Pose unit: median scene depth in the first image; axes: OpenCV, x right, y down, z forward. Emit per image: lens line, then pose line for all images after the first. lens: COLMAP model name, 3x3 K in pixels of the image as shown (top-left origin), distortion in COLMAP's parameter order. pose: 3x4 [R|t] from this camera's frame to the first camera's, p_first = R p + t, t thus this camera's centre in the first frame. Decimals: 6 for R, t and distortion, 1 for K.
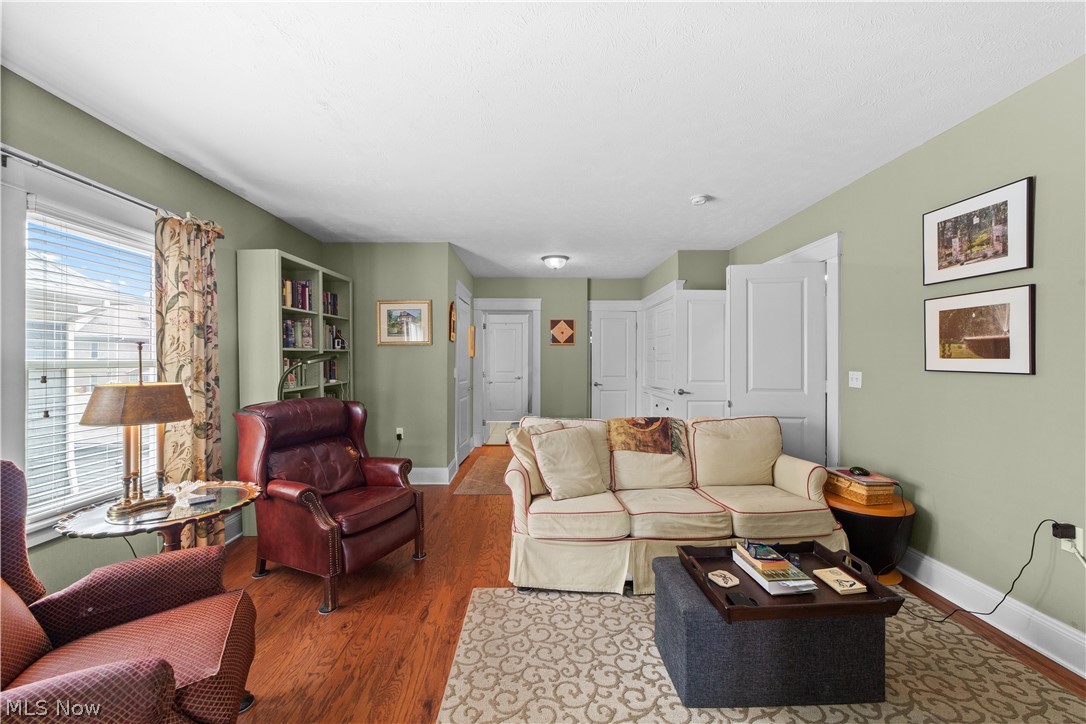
lens RADIAL K [[419.3, 0, 540.5], [0, 419.3, 361.1], [0, 0, 1]] dist [-0.014361, 0.000753]
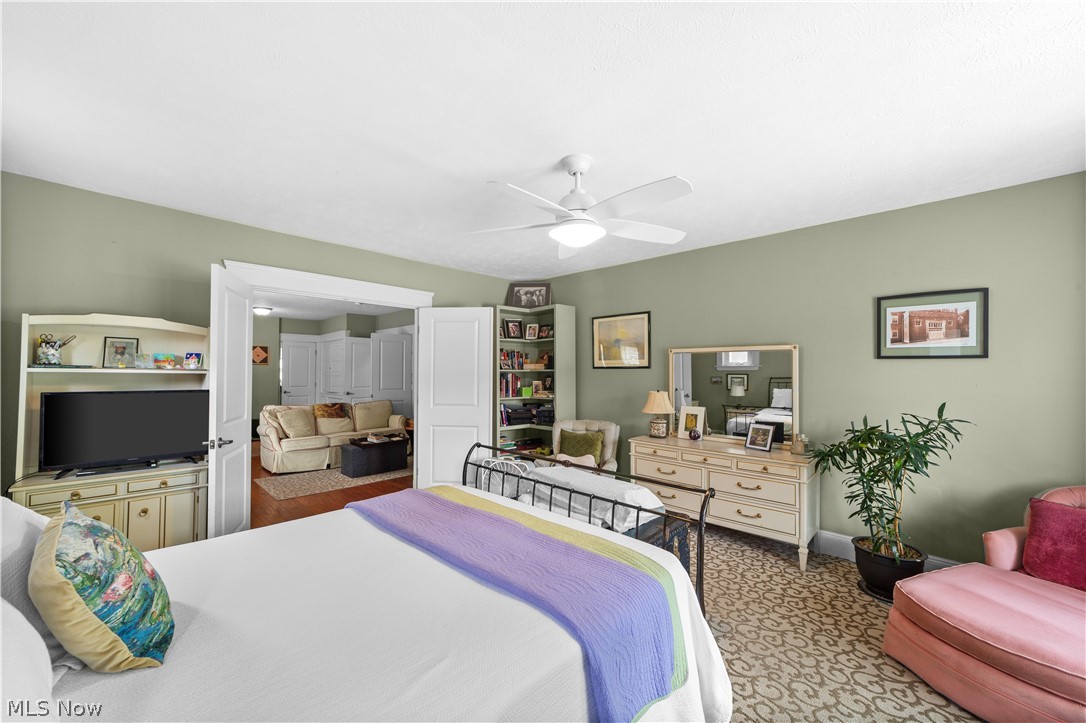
lens RADIAL K [[419.3, 0, 539.5], [0, 419.3, 363.0], [0, 0, 1]] dist [-0.014361, 0.000753]
pose [[0.720380, 0.015810, 0.693399, -0.505809], [0.001203, 0.999710, -0.024043, -0.019207], [-0.693578, 0.018154, 0.720153, -1.380864]]
